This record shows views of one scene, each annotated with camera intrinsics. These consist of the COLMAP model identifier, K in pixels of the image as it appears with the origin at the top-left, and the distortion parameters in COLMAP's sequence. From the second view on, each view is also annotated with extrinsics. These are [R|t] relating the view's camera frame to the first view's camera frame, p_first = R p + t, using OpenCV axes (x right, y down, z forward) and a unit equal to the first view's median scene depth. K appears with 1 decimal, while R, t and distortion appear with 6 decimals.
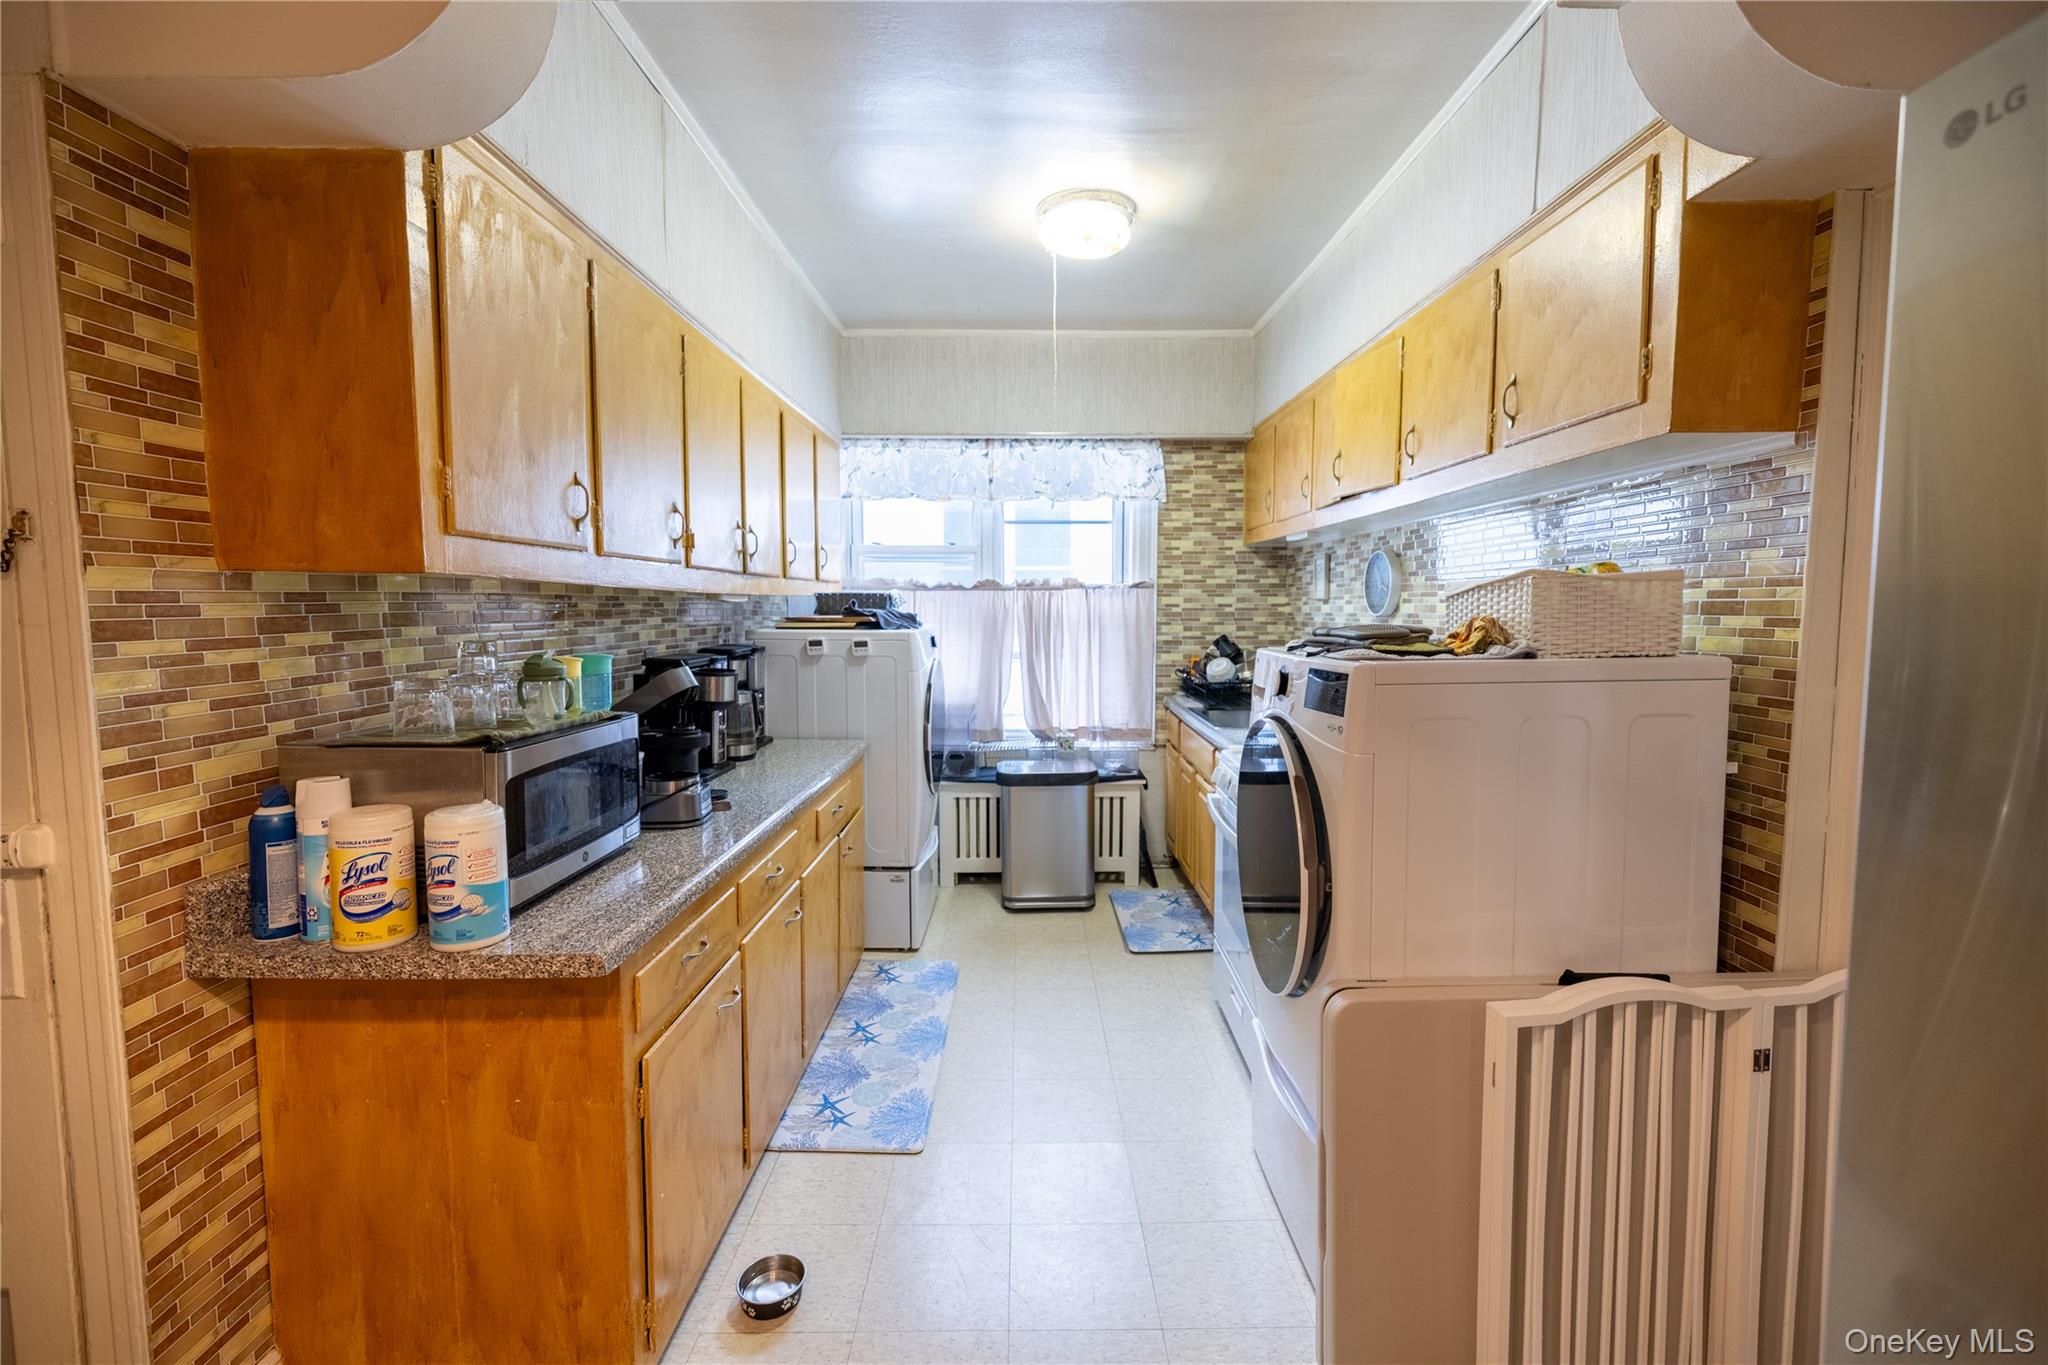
lens RADIAL K [[863.6, 0, 1032.4], [0, 863.6, 676.0], [0, 0, 1]] dist [0.001178, 0.000207]
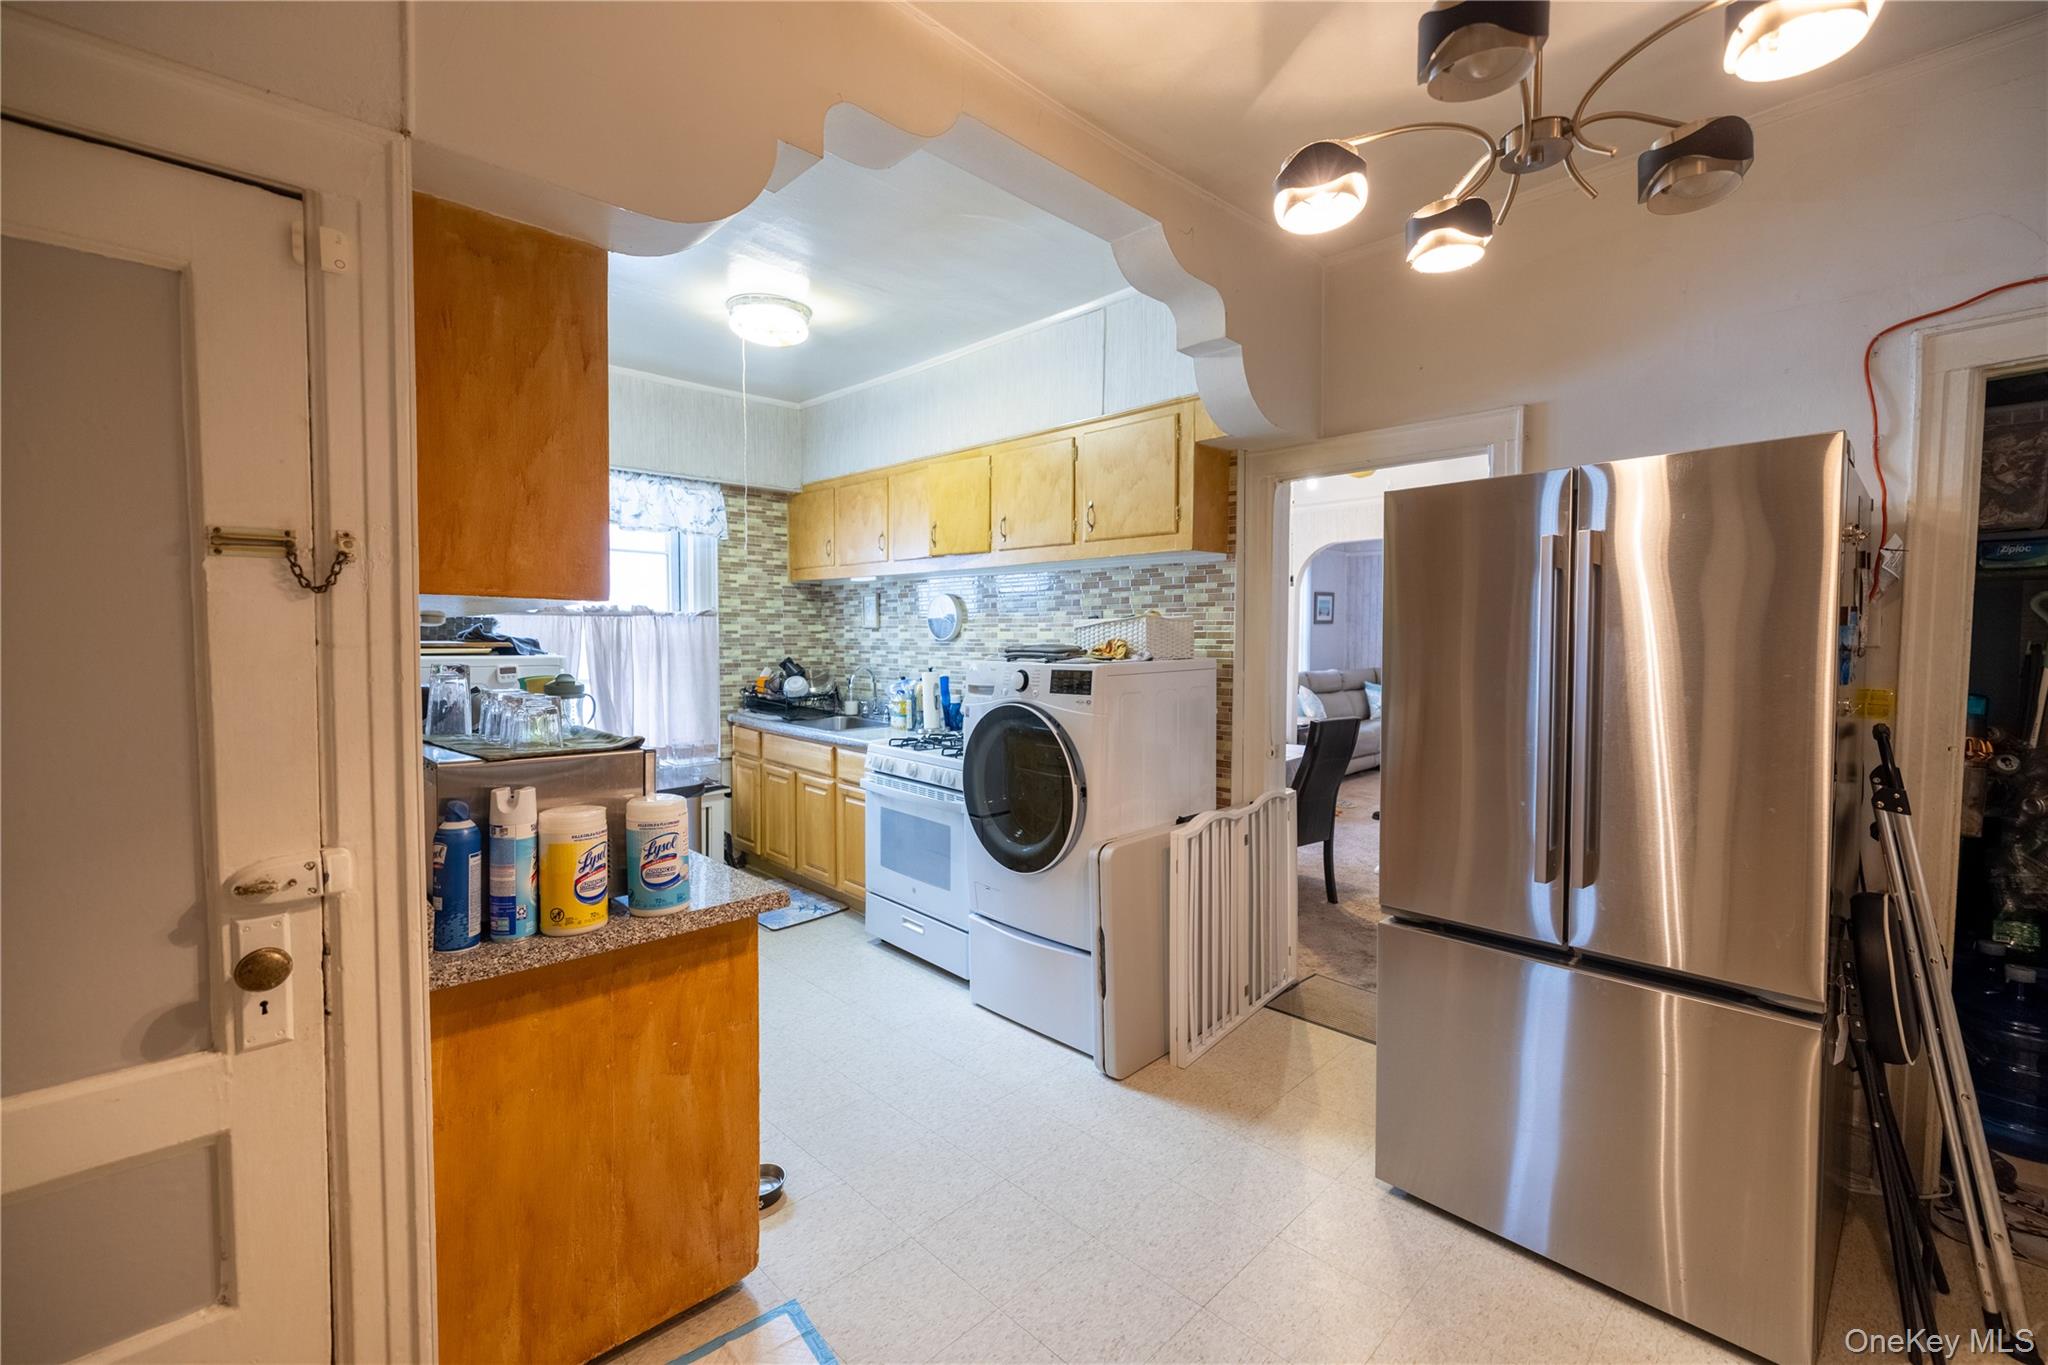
lens RADIAL K [[863.6, 0, 1032.4], [0, 863.6, 676.0], [0, 0, 1]] dist [0.001178, 0.000207]
pose [[0.719475, -0.029818, 0.693878, -0.929149], [0.051719, 0.998604, -0.010715, 0.019990], [-0.692590, 0.043596, 0.720013, -0.197113]]
